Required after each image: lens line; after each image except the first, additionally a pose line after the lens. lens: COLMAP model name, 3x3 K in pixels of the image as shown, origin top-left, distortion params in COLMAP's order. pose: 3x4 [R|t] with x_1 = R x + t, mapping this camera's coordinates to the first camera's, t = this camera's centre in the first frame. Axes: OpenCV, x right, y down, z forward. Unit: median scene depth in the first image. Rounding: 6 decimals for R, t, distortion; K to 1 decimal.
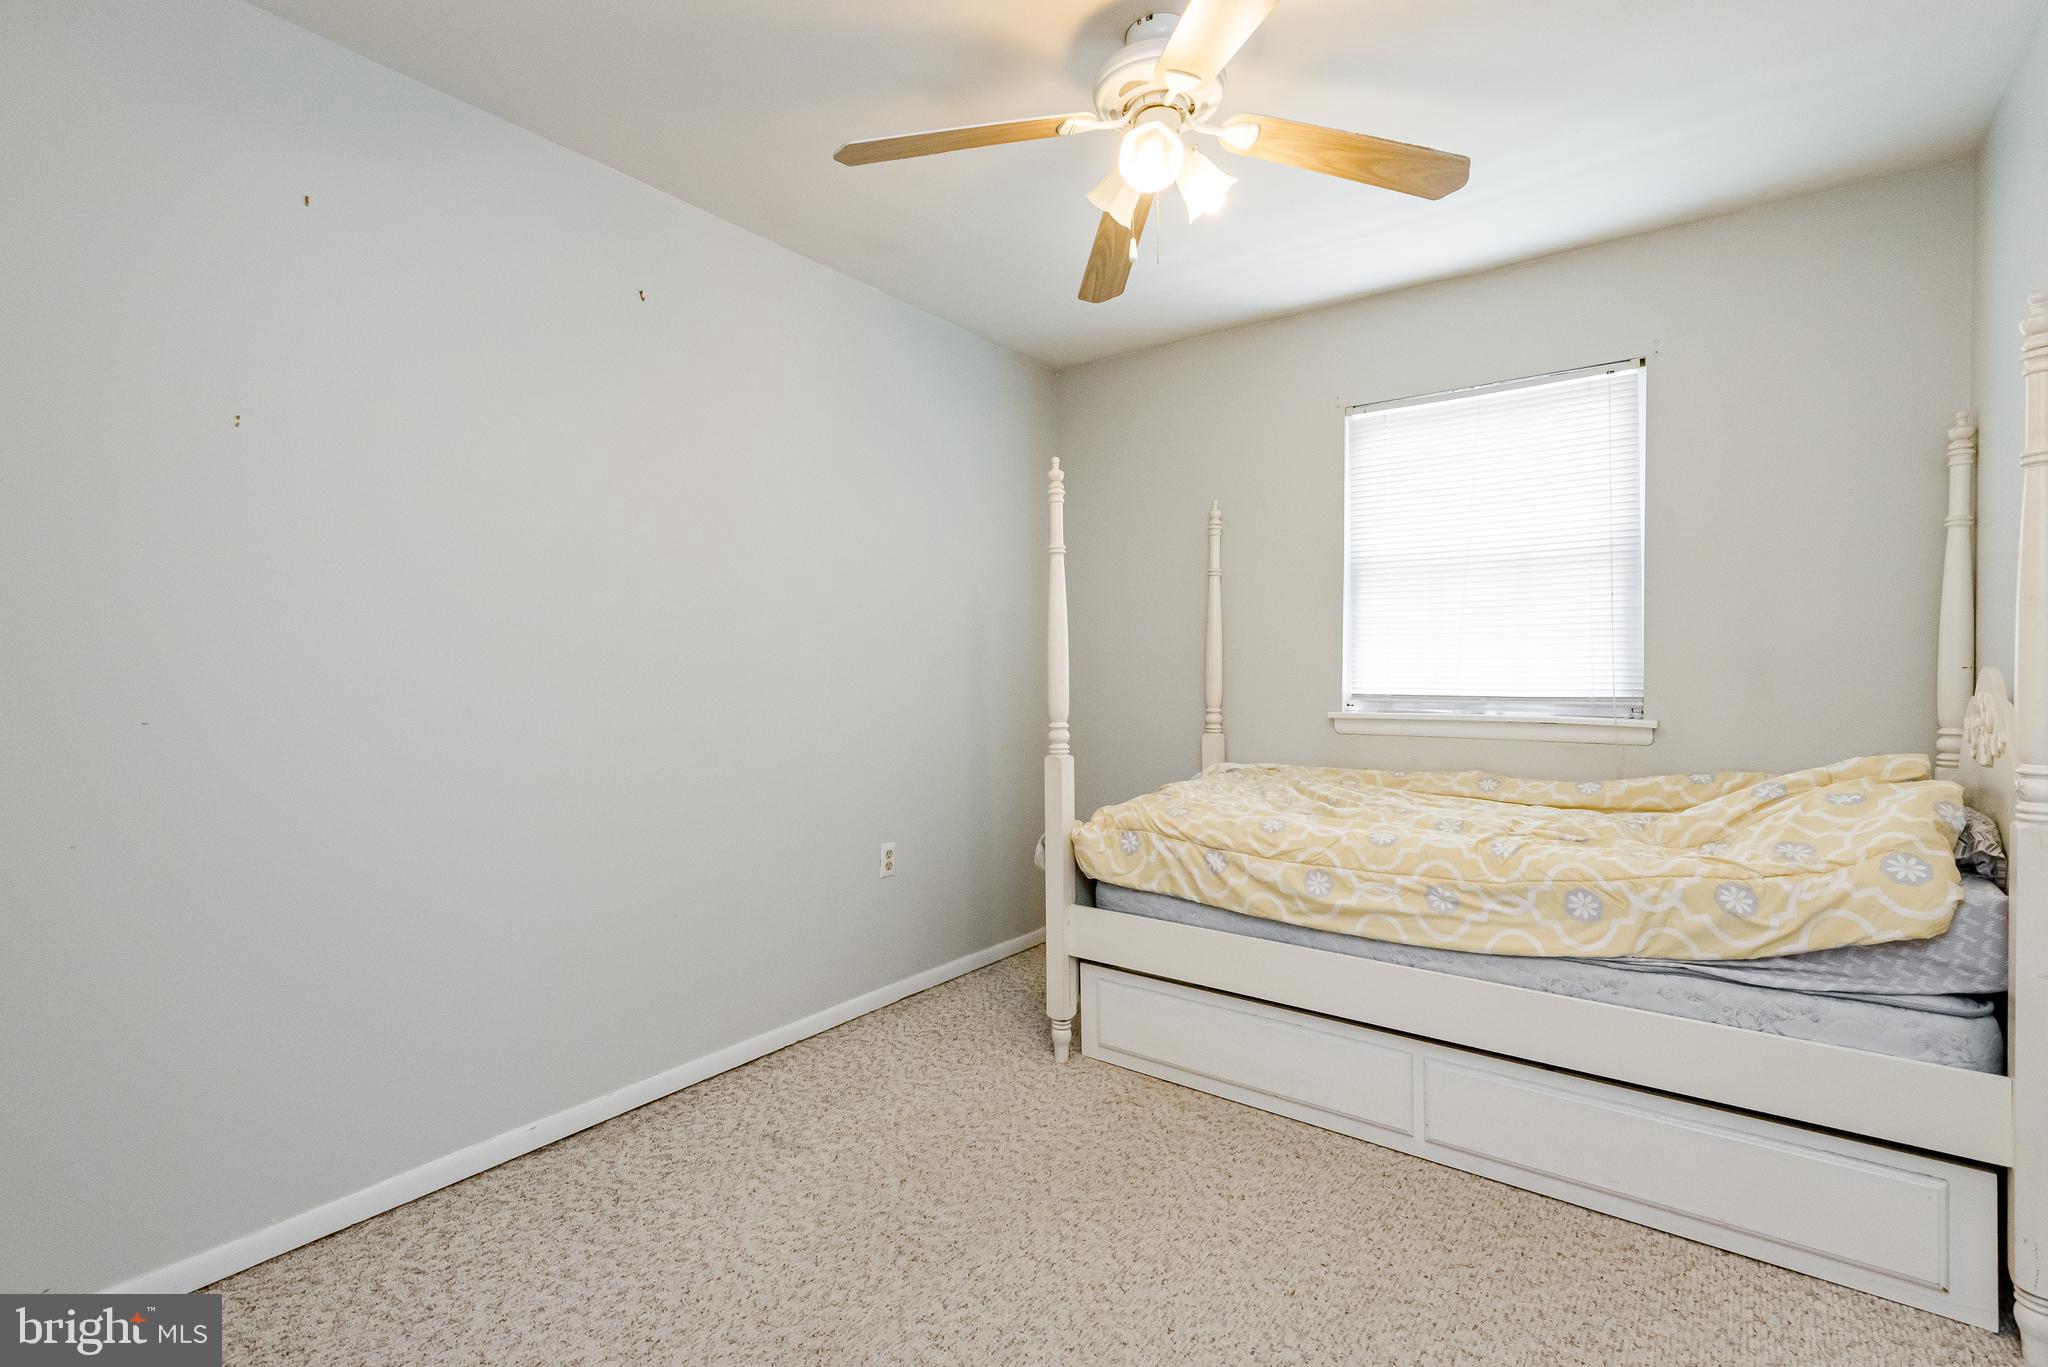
lens RADIAL K [[938.4, 0, 1021.8], [0, 938.4, 676.2], [0, 0, 1]] dist [0.013107, -0.005138]
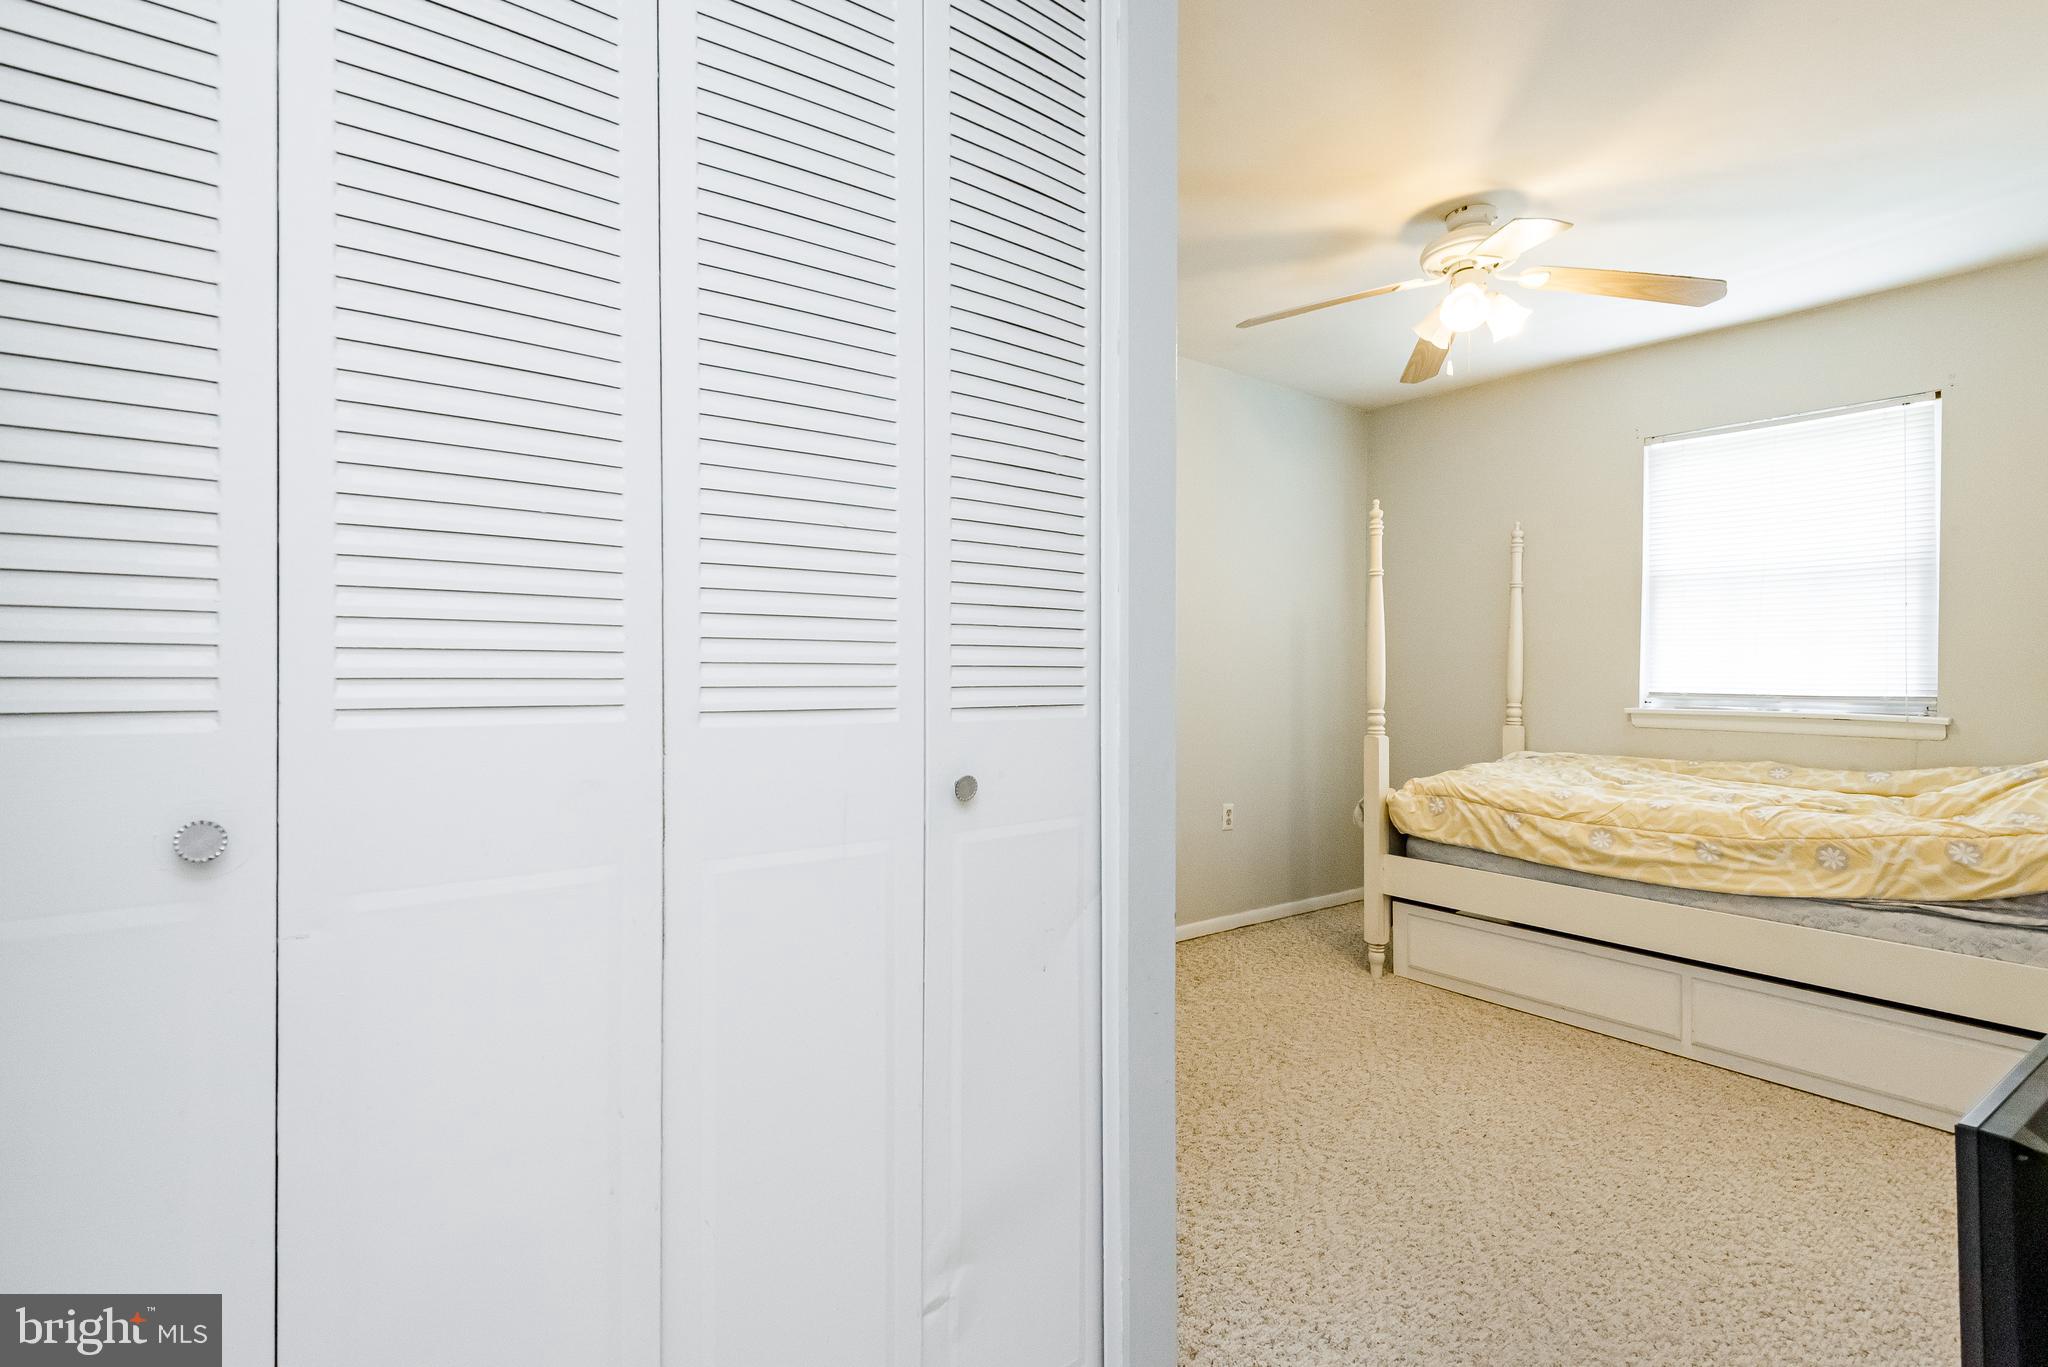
lens RADIAL K [[994.4, 0, 1011.8], [0, 994.4, 672.3], [0, 0, 1]] dist [0.011132, -0.008550]
pose [[0.962992, 0.010790, -0.269315, -0.086320], [-0.012263, 0.999918, -0.003789, 0.013090], [0.269252, 0.006951, 0.963045, -0.497412]]
